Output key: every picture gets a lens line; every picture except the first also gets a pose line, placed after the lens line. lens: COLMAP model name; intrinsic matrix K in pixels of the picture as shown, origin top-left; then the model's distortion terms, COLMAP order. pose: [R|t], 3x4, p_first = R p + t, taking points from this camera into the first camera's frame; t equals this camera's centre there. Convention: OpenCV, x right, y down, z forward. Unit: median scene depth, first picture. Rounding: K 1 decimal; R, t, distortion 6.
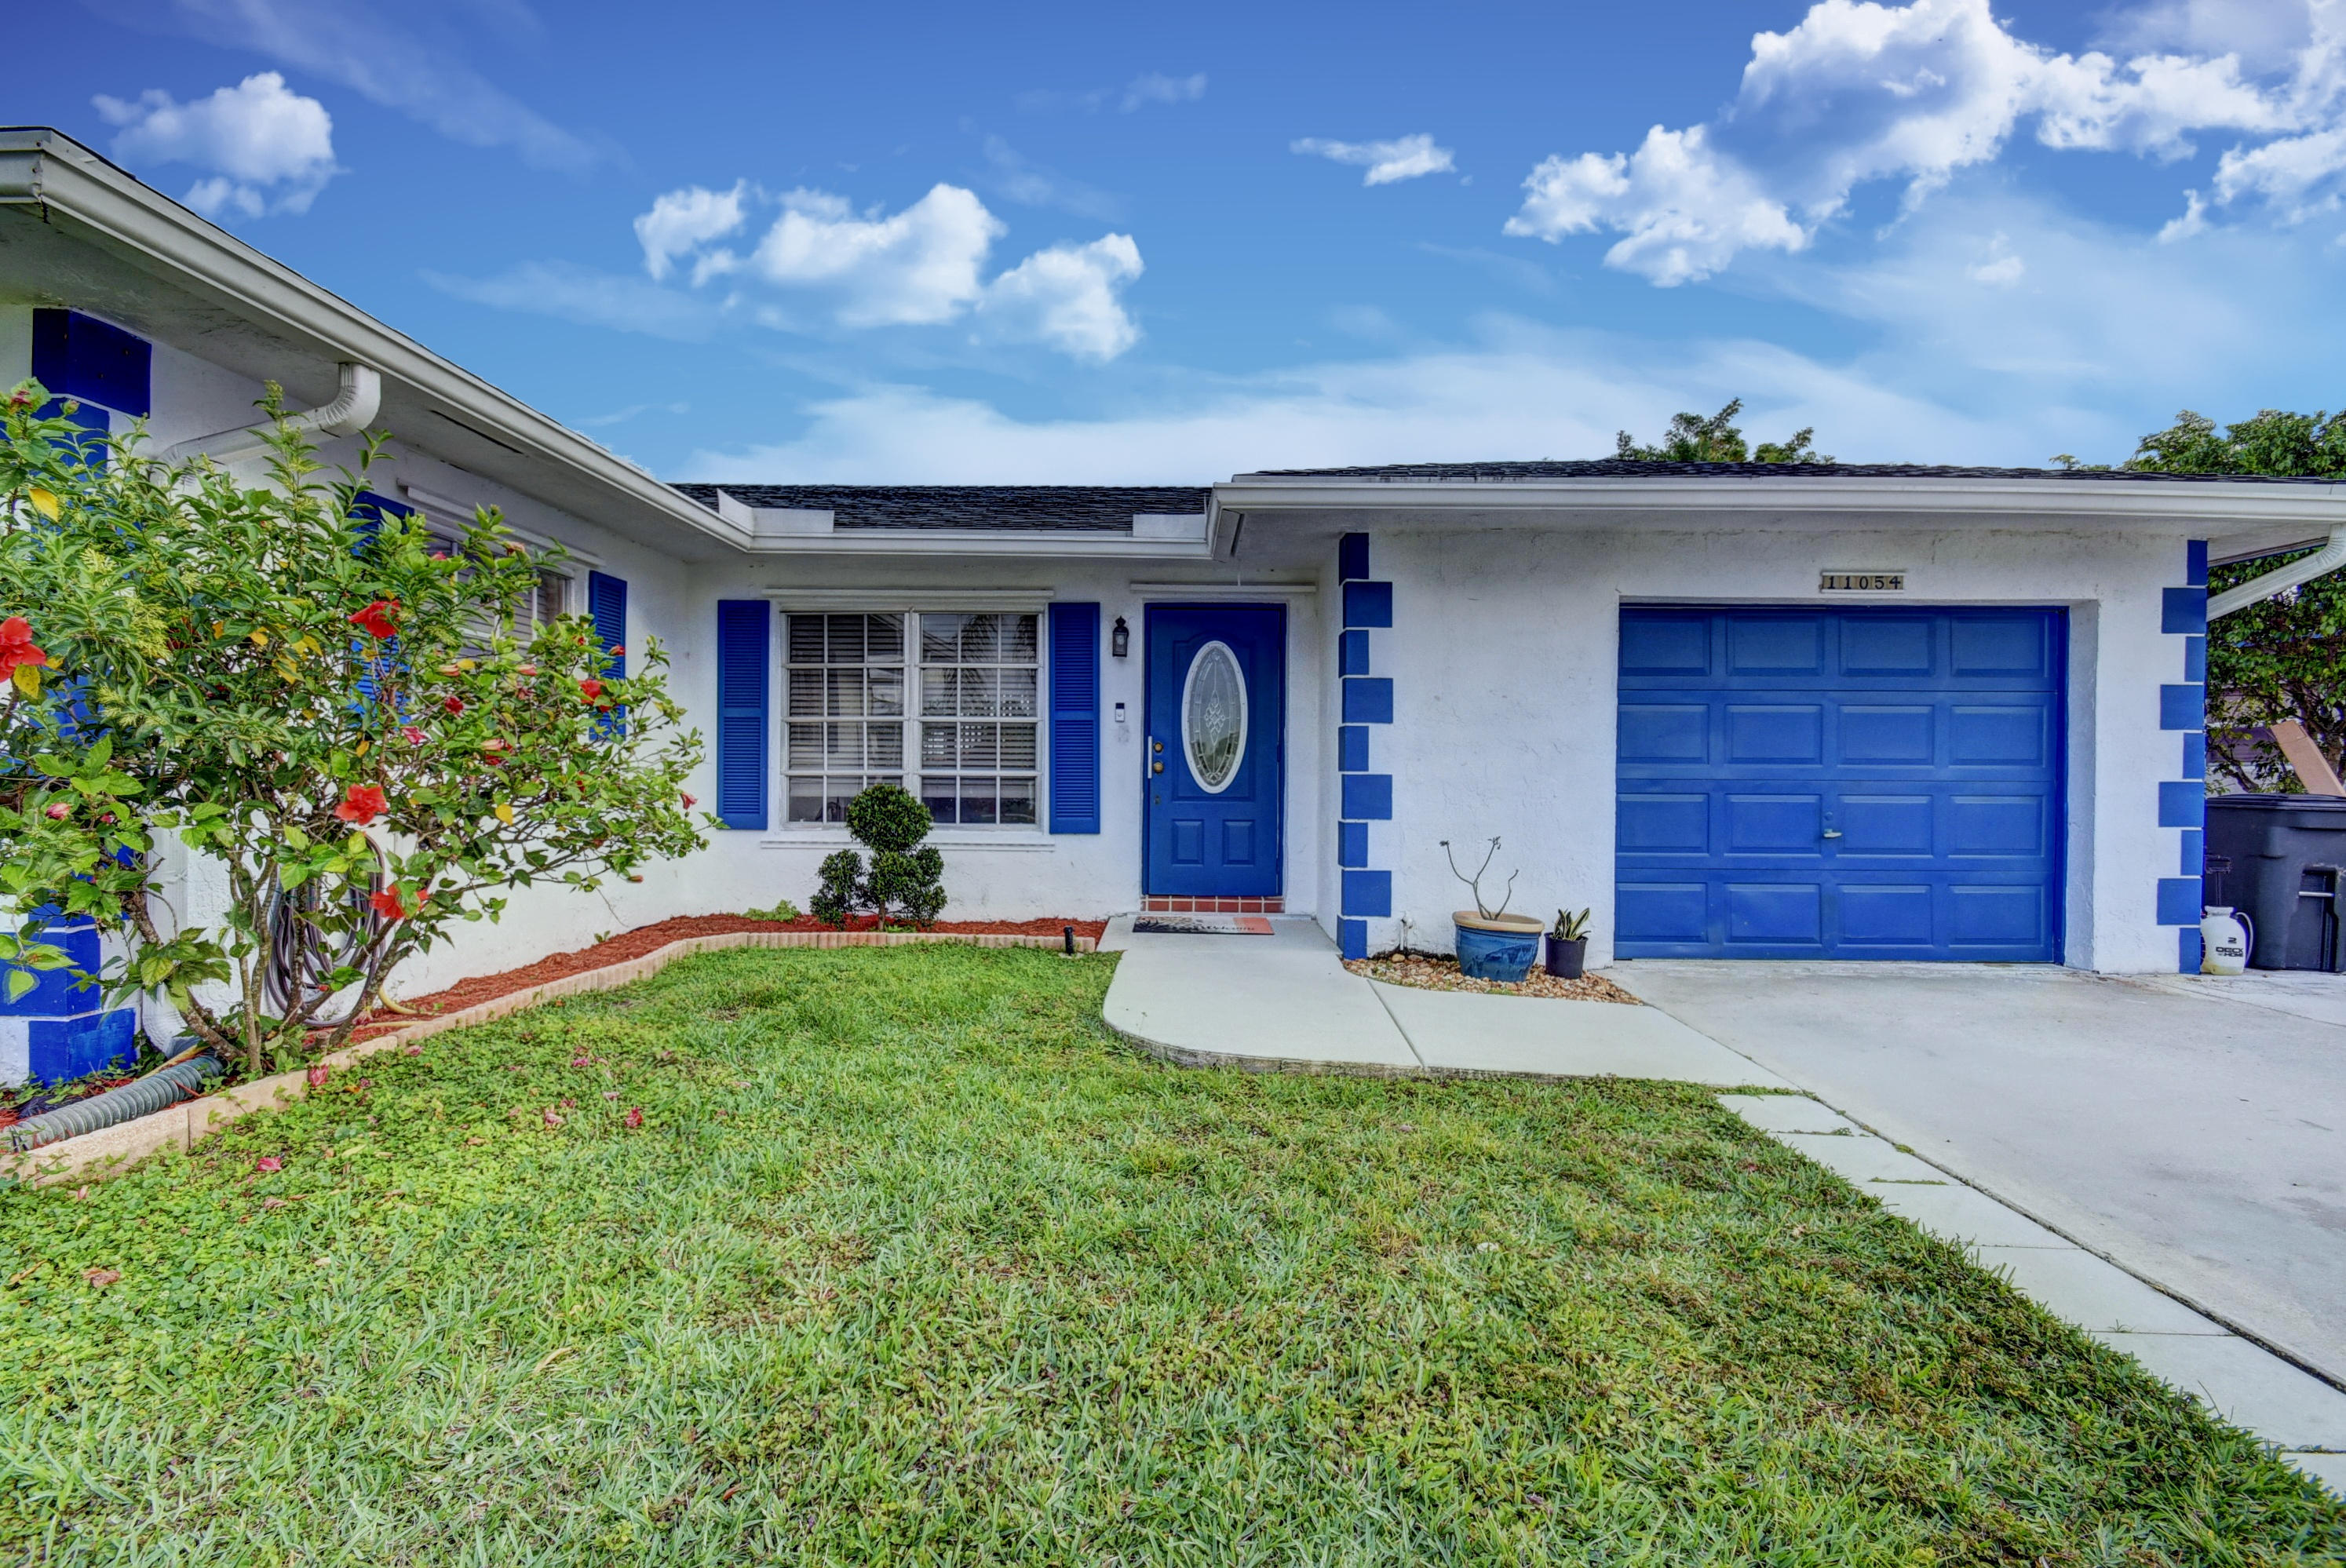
lens RADIAL K [[1027.2, 0, 1173.0], [0, 1027.2, 784.0], [0, 0, 1]] dist [0.003186, 0.000637]
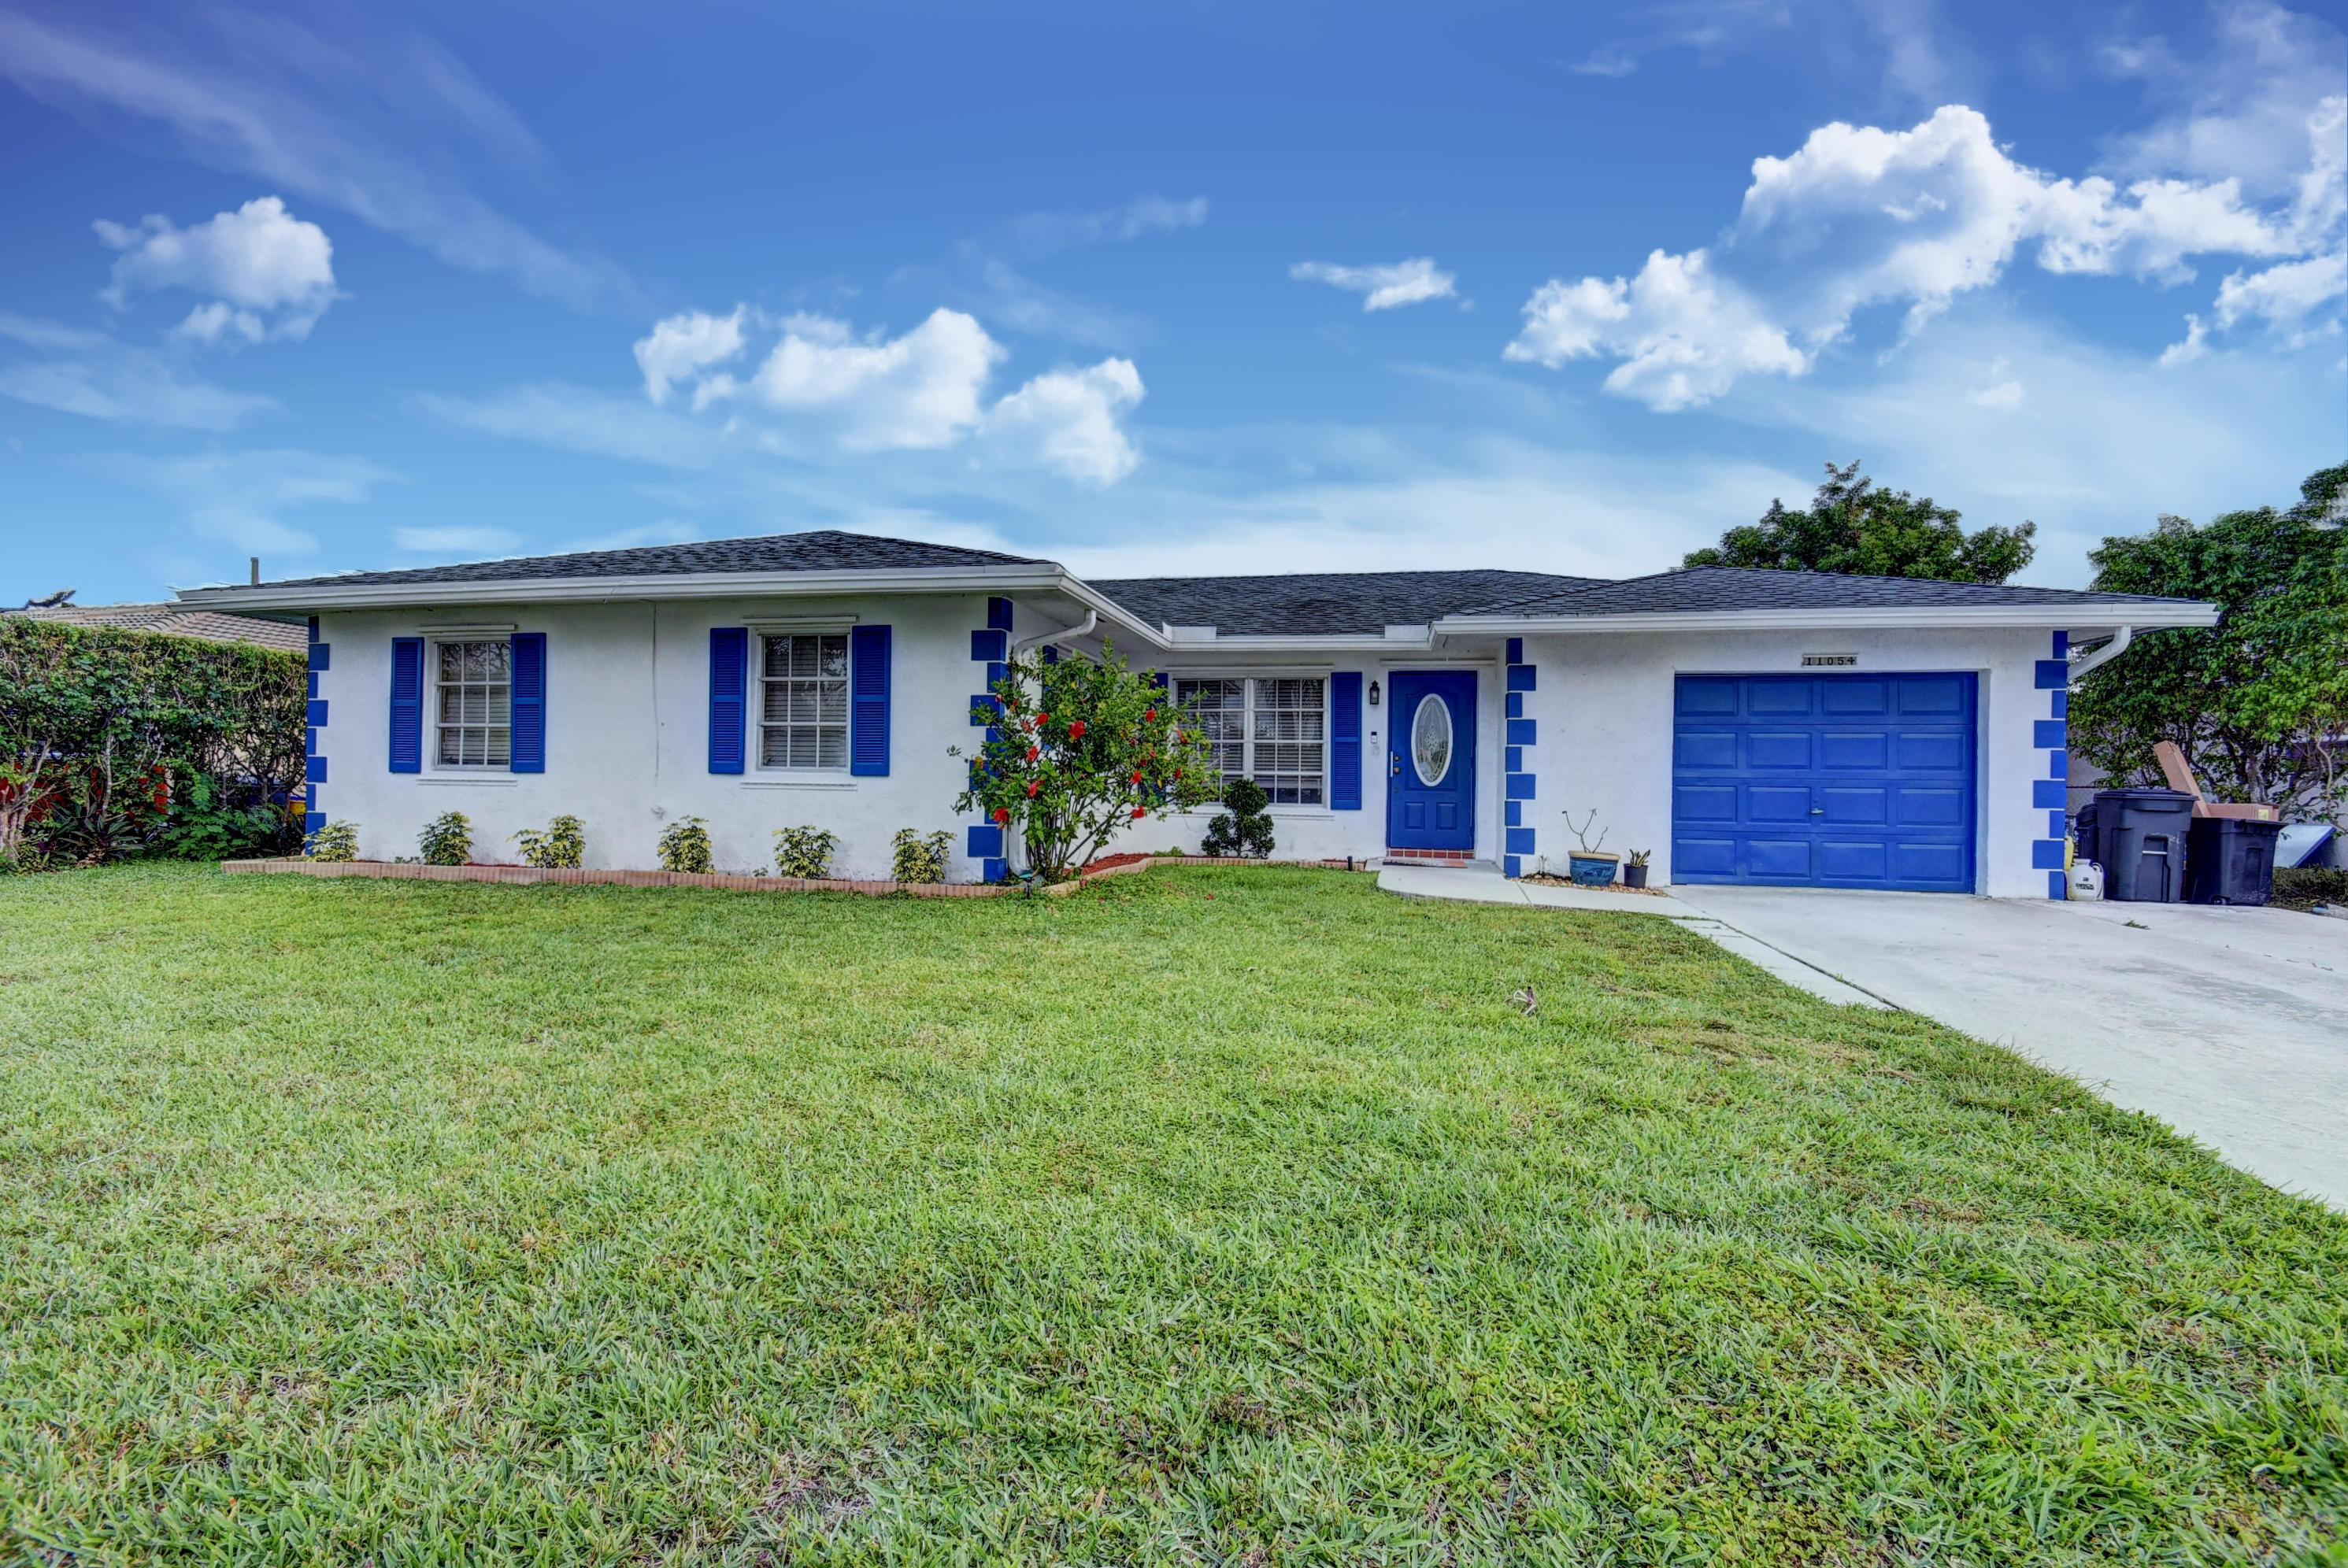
lens RADIAL K [[1028.0, 0, 1174.0], [0, 1028.0, 784.0], [0, 0, 1]] dist [0.003186, 0.000637]
pose [[0.980123, 0.006002, -0.198301, -0.044641], [-0.008070, 0.999921, -0.009623, 0.029357], [0.198228, 0.011032, 0.980094, -0.830363]]
